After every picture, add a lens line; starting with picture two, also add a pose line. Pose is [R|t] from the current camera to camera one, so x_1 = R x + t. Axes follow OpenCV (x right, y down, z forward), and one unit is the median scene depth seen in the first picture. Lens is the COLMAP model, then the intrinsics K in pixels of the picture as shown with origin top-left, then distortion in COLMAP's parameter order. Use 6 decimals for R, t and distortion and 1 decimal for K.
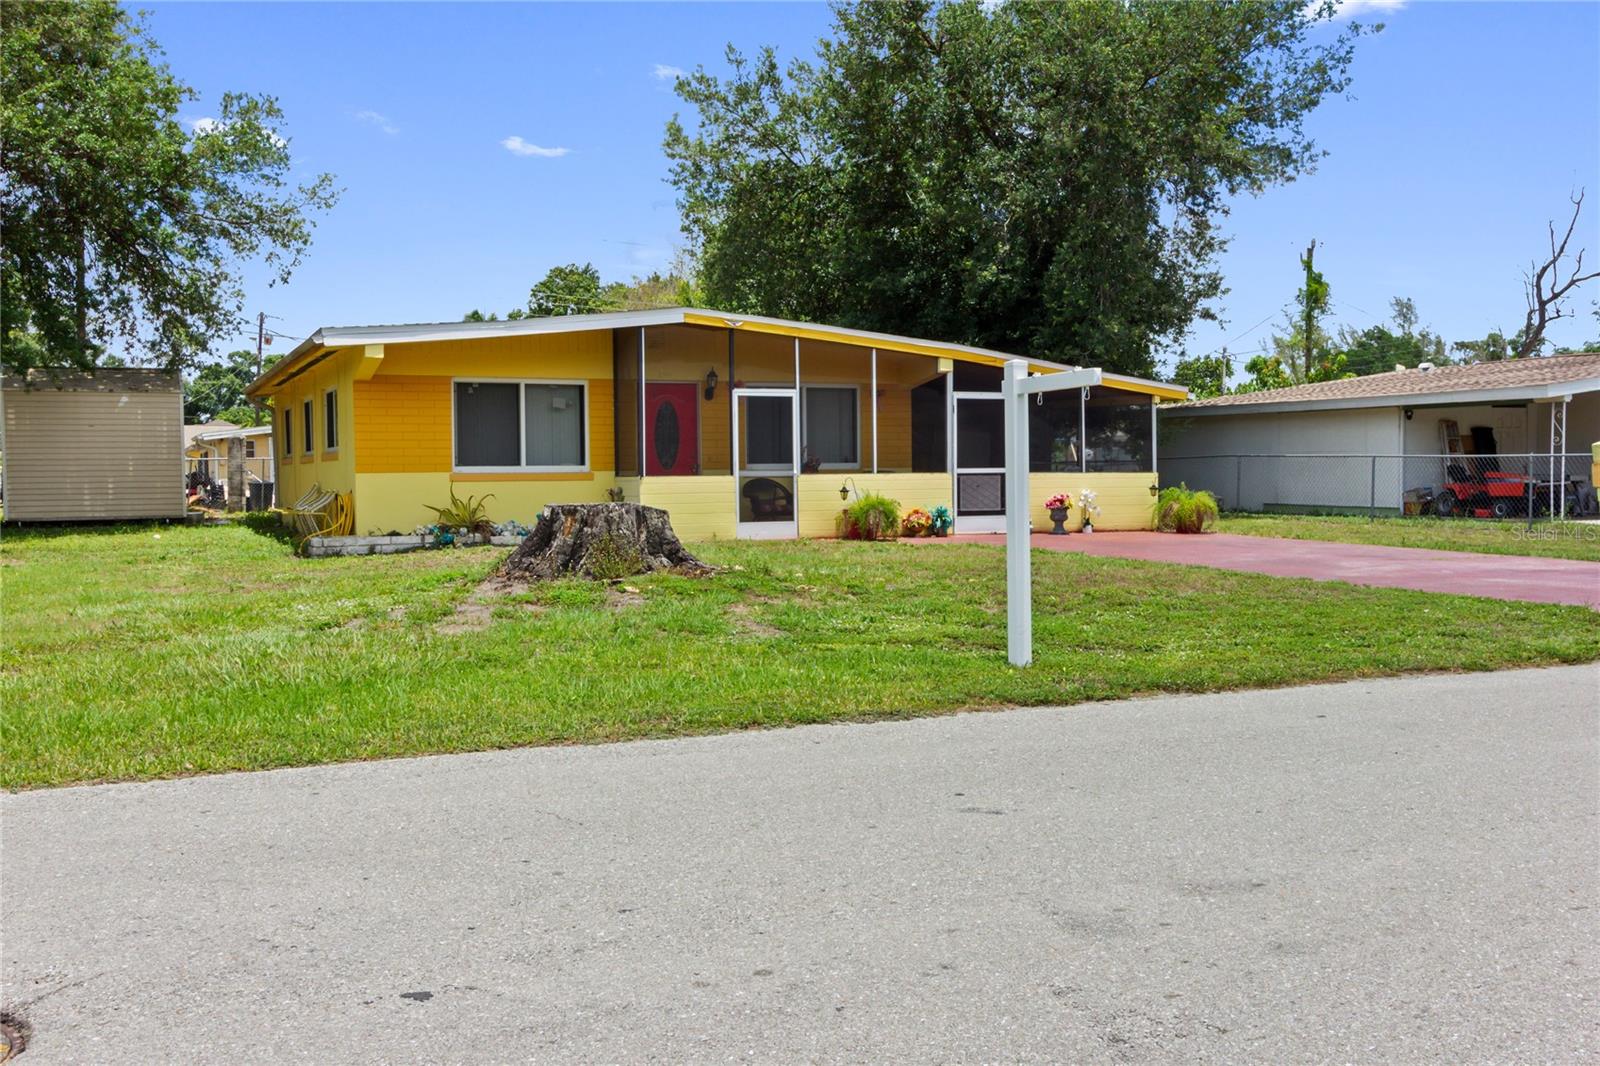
lens RADIAL K [[1523.4, 0, 880.6], [0, 1523.4, 530.1], [0, 0, 1]] dist [-0.001206, 0.000000]
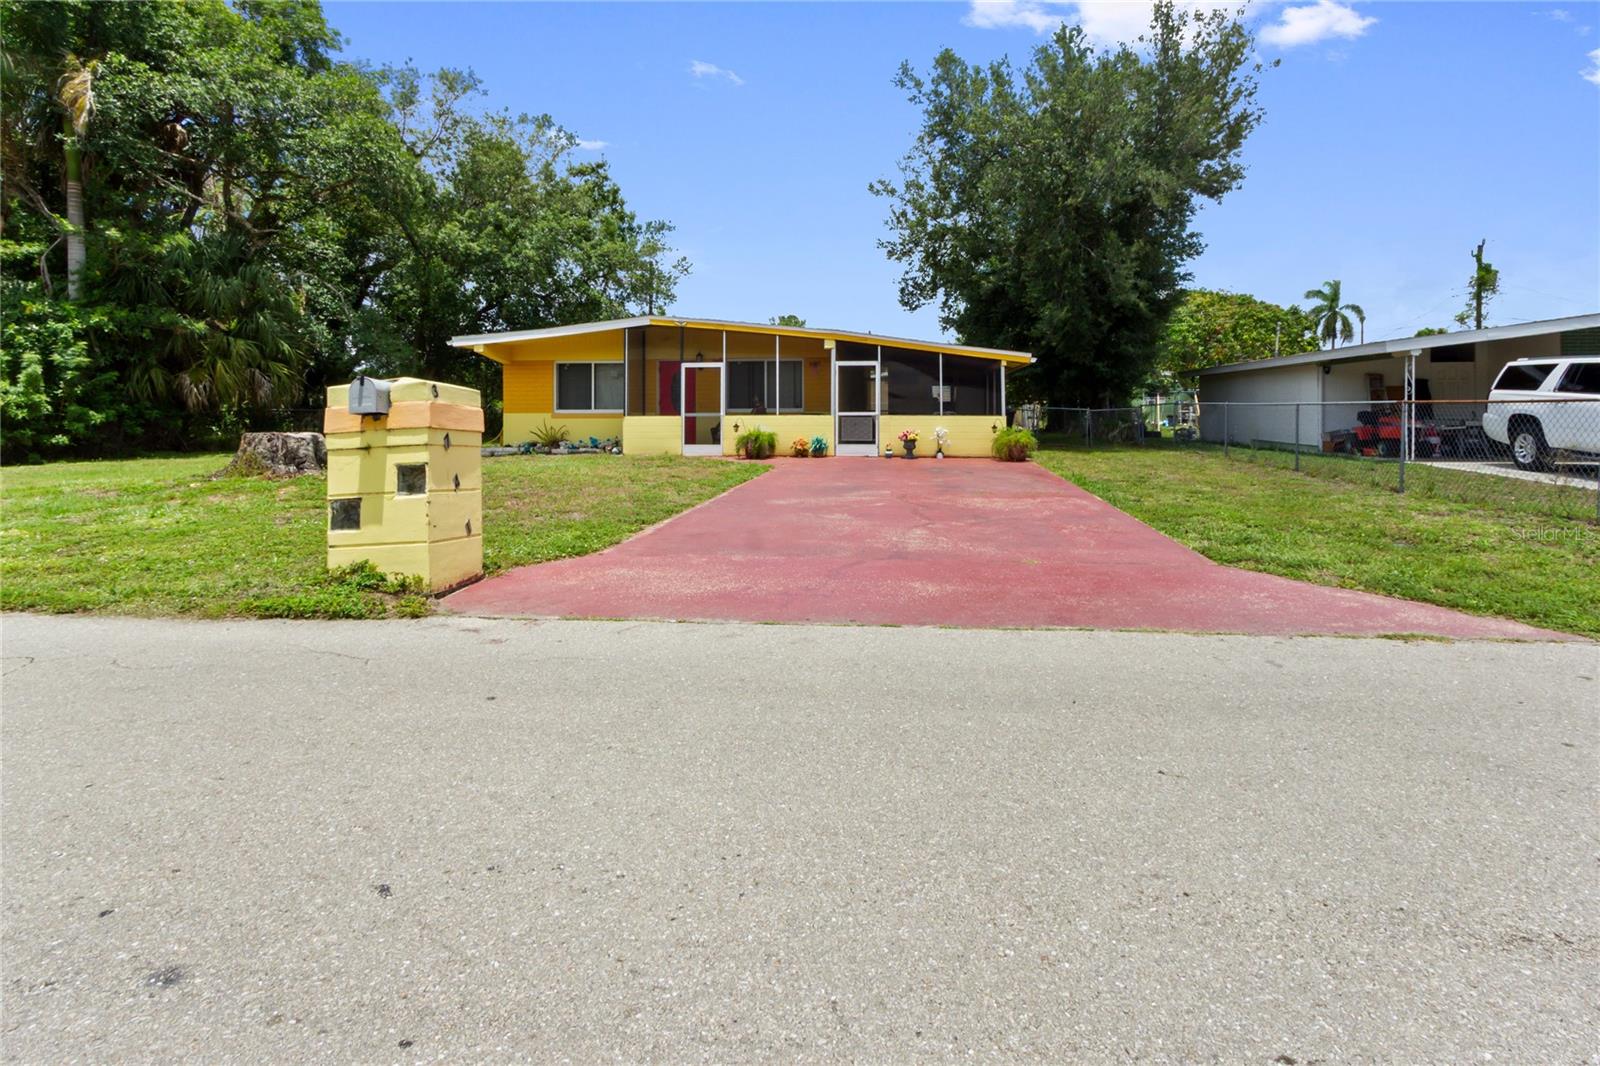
lens RADIAL K [[819.3, 0, 876.8], [0, 819.3, 400.6], [0, 0, 1]] dist [0.005041, 0.000585]
pose [[0.854339, -0.002705, -0.519709, 0.501717], [-0.024777, 0.998637, -0.045928, -0.015784], [0.519126, 0.052115, 0.853108, 0.331416]]
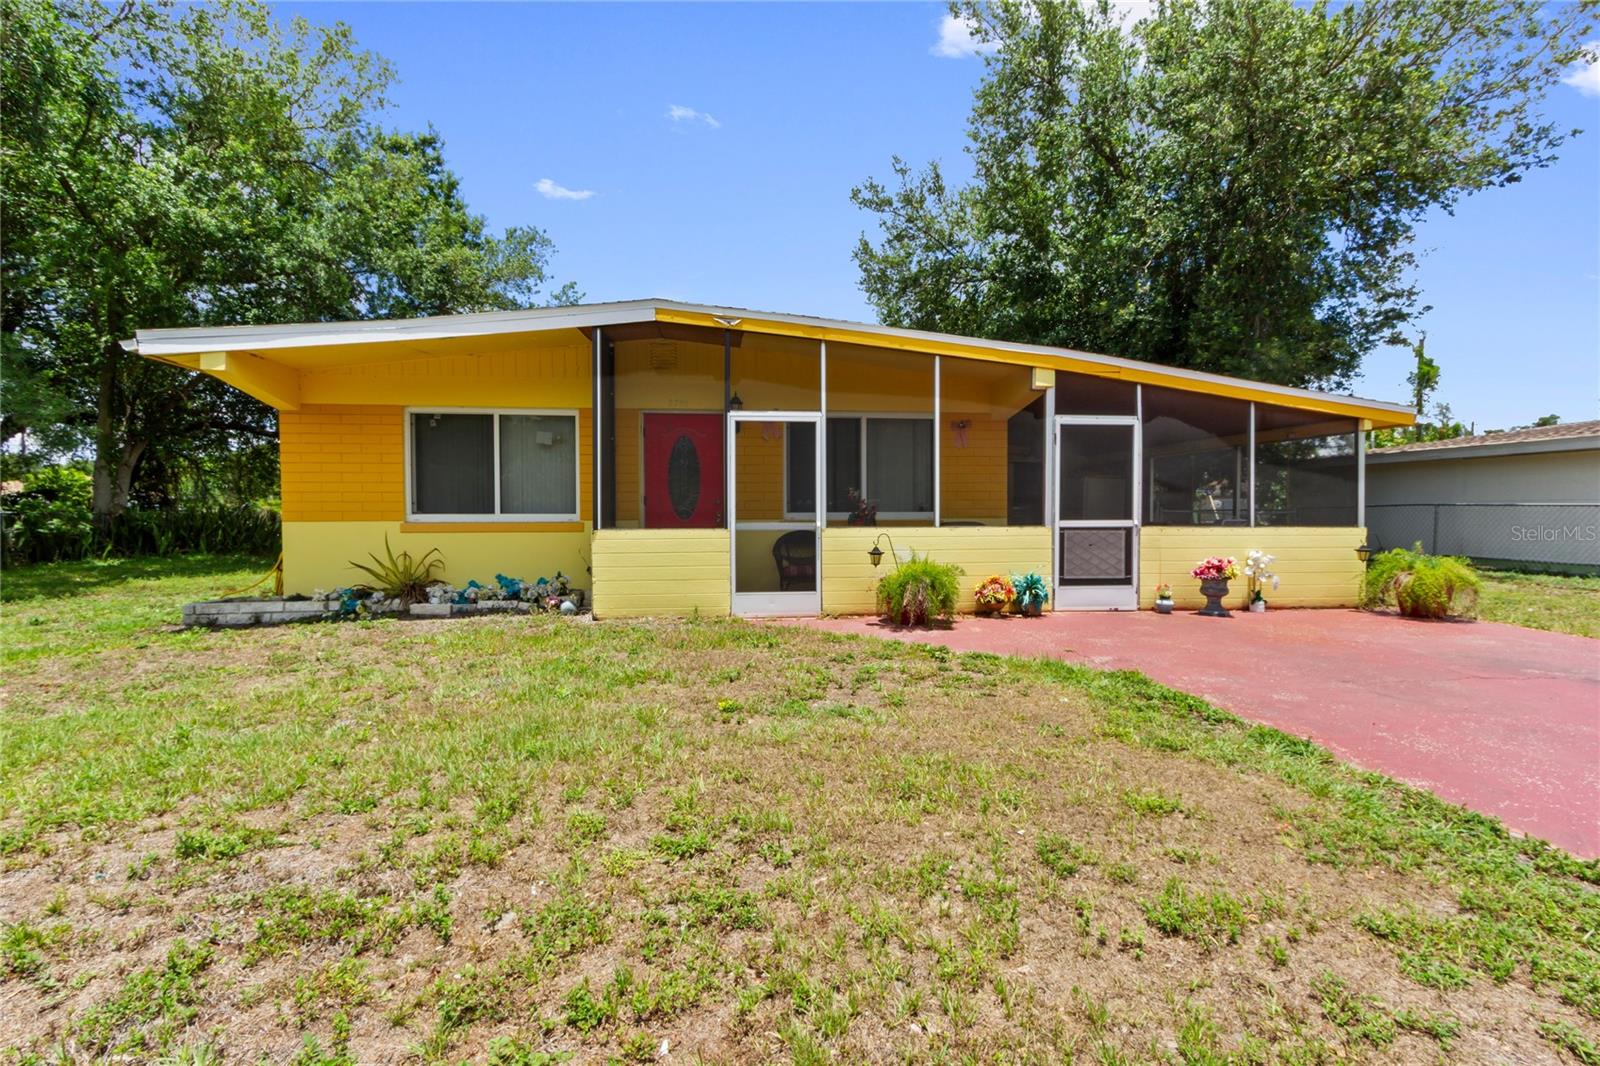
lens RADIAL K [[755.1, 0, 816.2], [0, 755.1, 530.3], [0, 0, 1]] dist [0.000396, -0.000249]
pose [[0.941840, 0.013369, -0.335795, 0.061875], [-0.018544, 0.999753, -0.012209, -0.029123], [0.335549, 0.017726, 0.941856, 0.621620]]
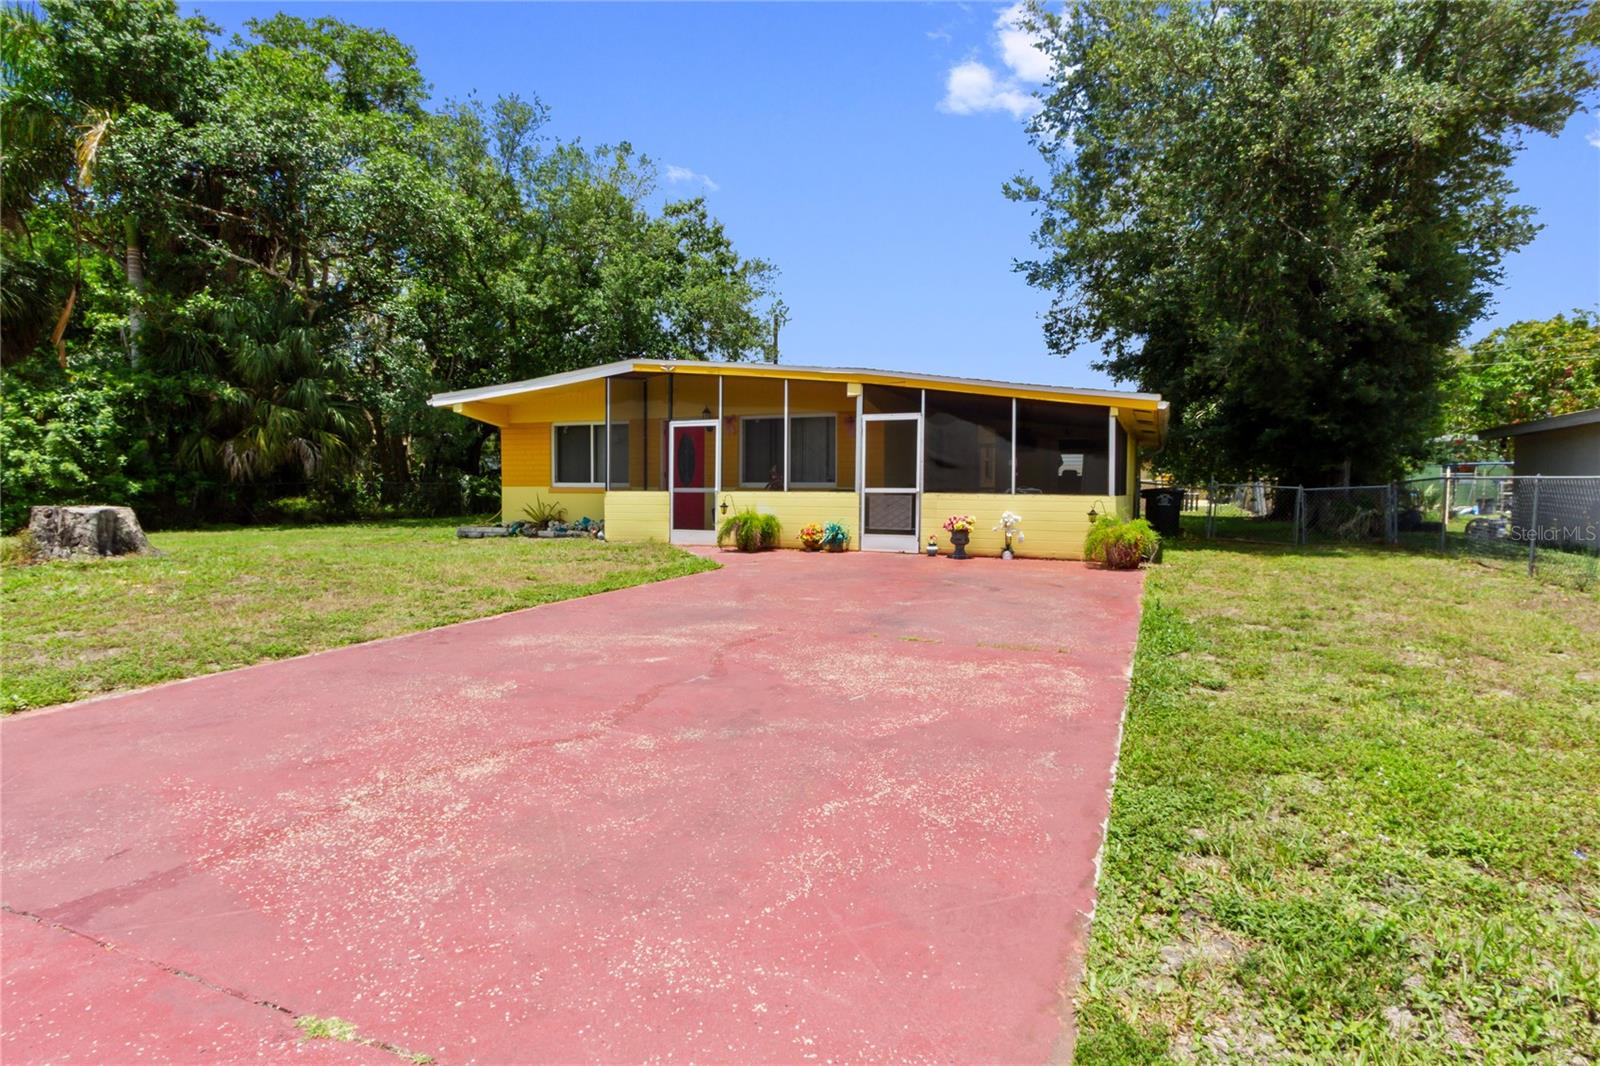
lens RADIAL K [[867.6, 0, 821.1], [0, 867.6, 531.1], [0, 0, 1]] dist [-0.000877, -0.001487]
pose [[0.639916, 0.046859, -0.767015, 0.488780], [-0.042264, 0.998774, 0.025757, -0.025016], [0.767281, 0.015934, 0.641113, 0.596054]]
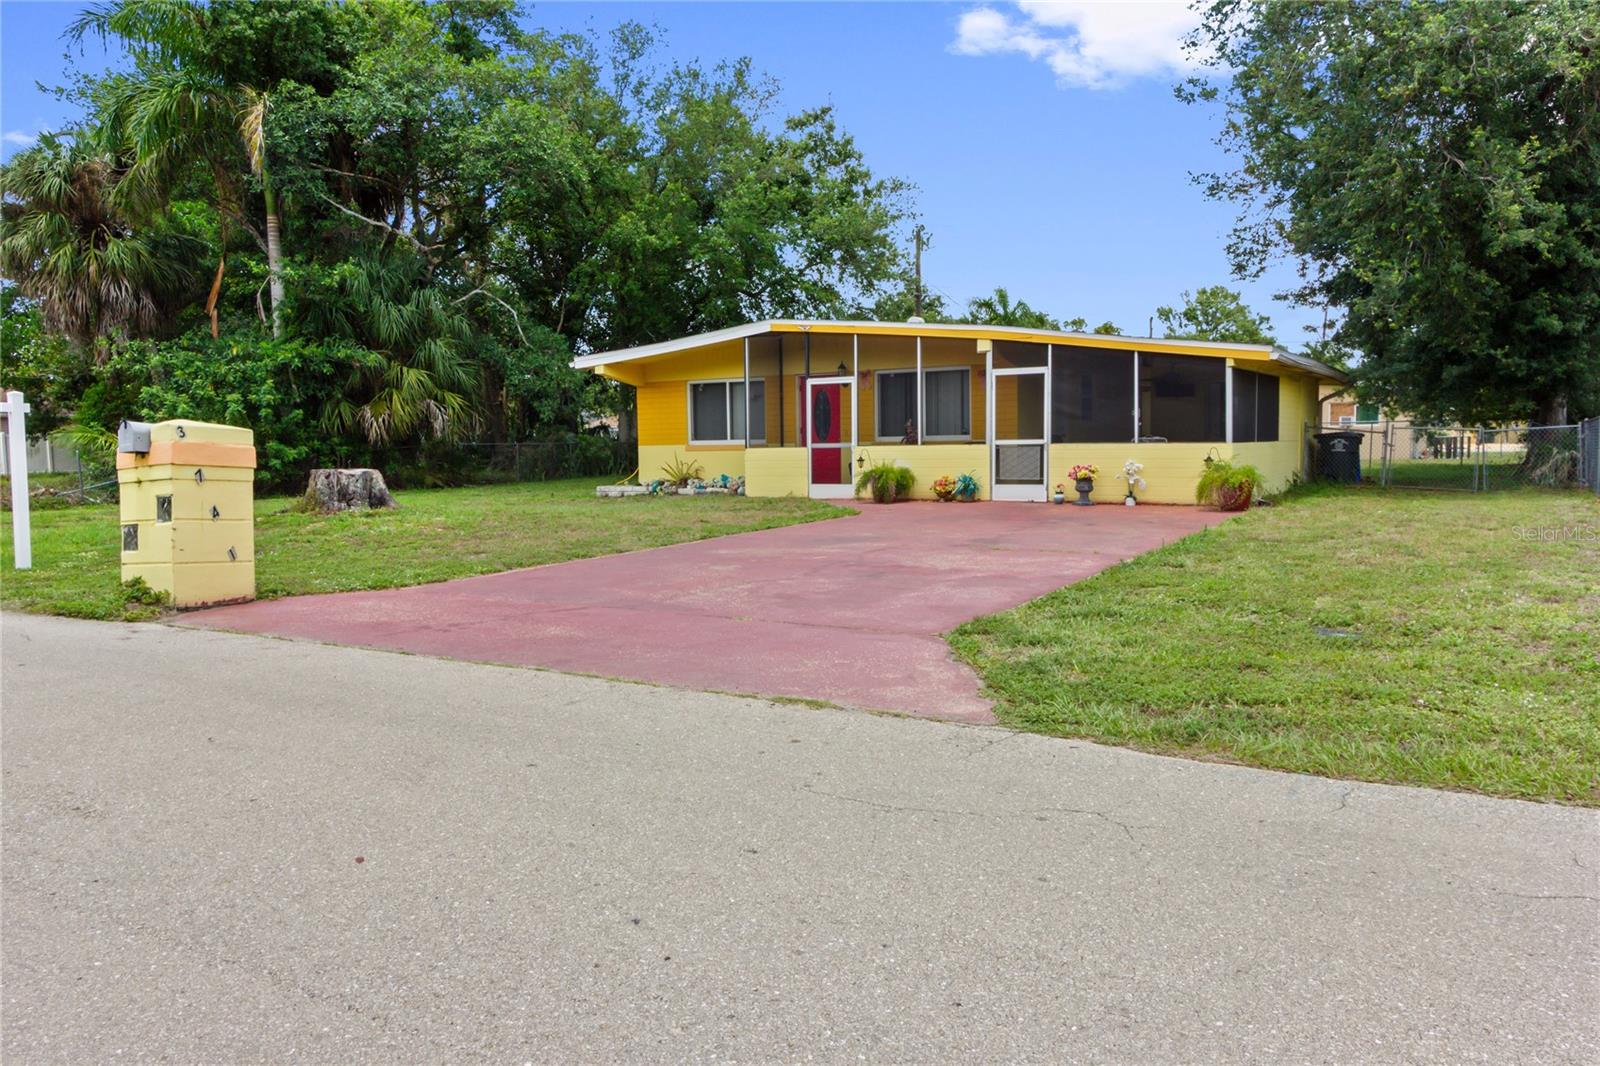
lens RADIAL K [[1216.5, 0, 810.0], [0, 1216.5, 532.8], [0, 0, 1]] dist [-0.001332, 0.012446]
pose [[0.517936, 0.061653, -0.853195, 0.724162], [-0.023952, 0.998054, 0.057580, -0.021333], [0.855084, -0.009388, 0.518405, 0.438276]]
